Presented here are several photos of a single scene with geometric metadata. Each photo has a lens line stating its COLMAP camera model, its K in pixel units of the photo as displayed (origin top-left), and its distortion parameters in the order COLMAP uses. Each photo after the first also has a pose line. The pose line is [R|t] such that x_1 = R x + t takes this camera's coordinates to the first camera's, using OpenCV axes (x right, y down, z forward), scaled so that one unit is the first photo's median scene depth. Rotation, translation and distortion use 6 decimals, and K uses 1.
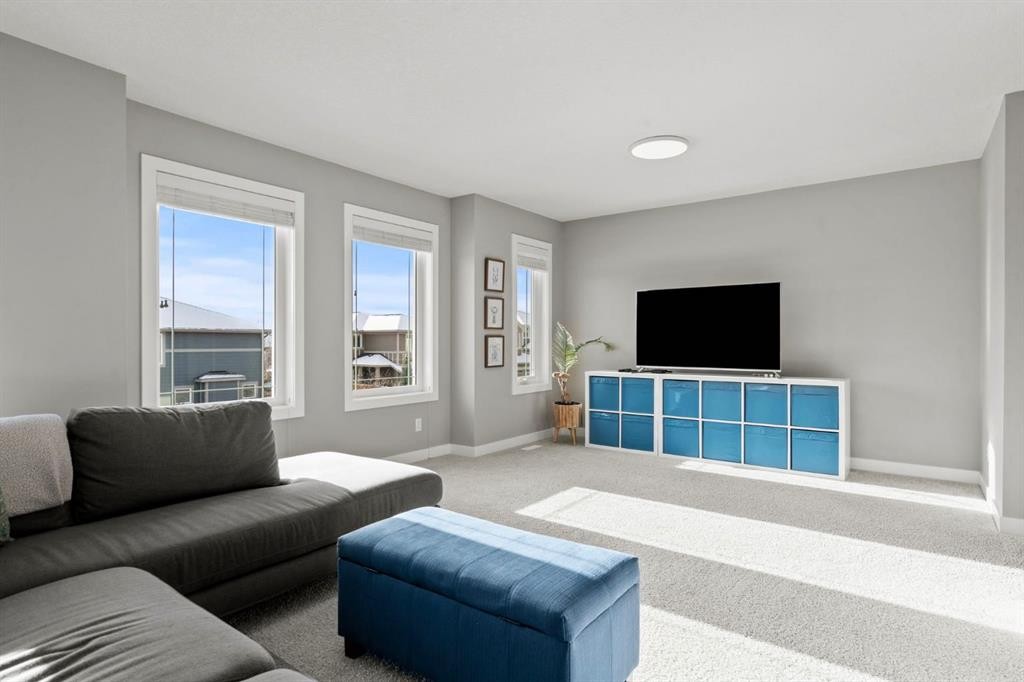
lens RADIAL K [[510.2, 0, 512.0], [0, 510.2, 341.0], [0, 0, 1]] dist [-0.000137, -0.000028]
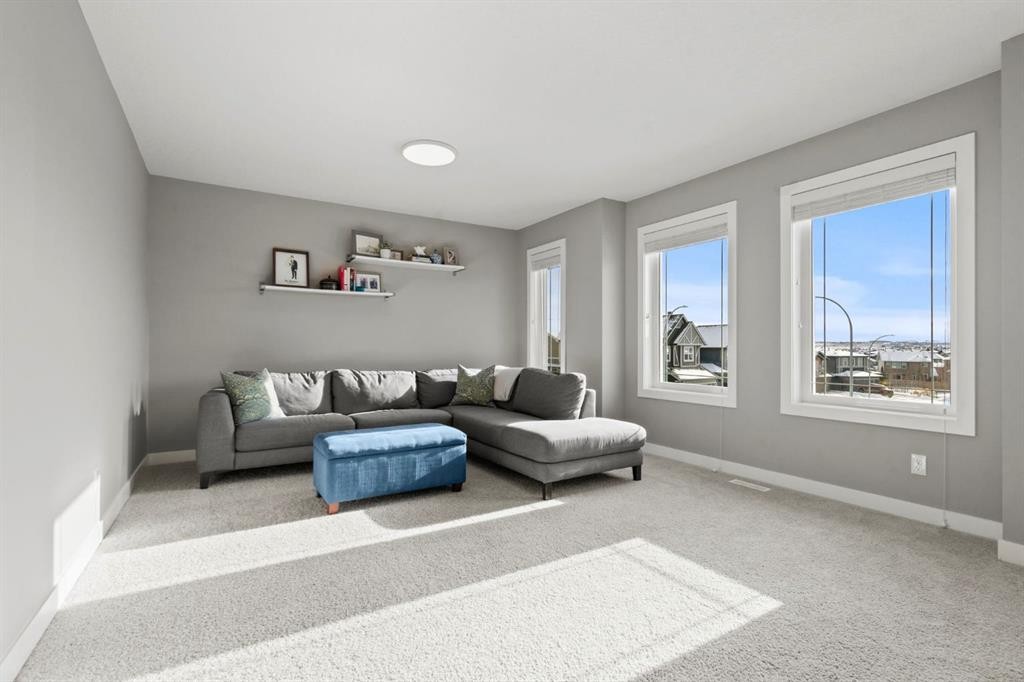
lens RADIAL K [[471.1, 0, 512.0], [0, 471.1, 341.0], [0, 0, 1]] dist [-0.000454, -0.000038]
pose [[-0.350442, 0.007263, -0.936556, 0.688745], [0.021147, 0.999776, -0.000159, -0.003757], [0.936346, -0.019861, -0.350518, 0.899102]]
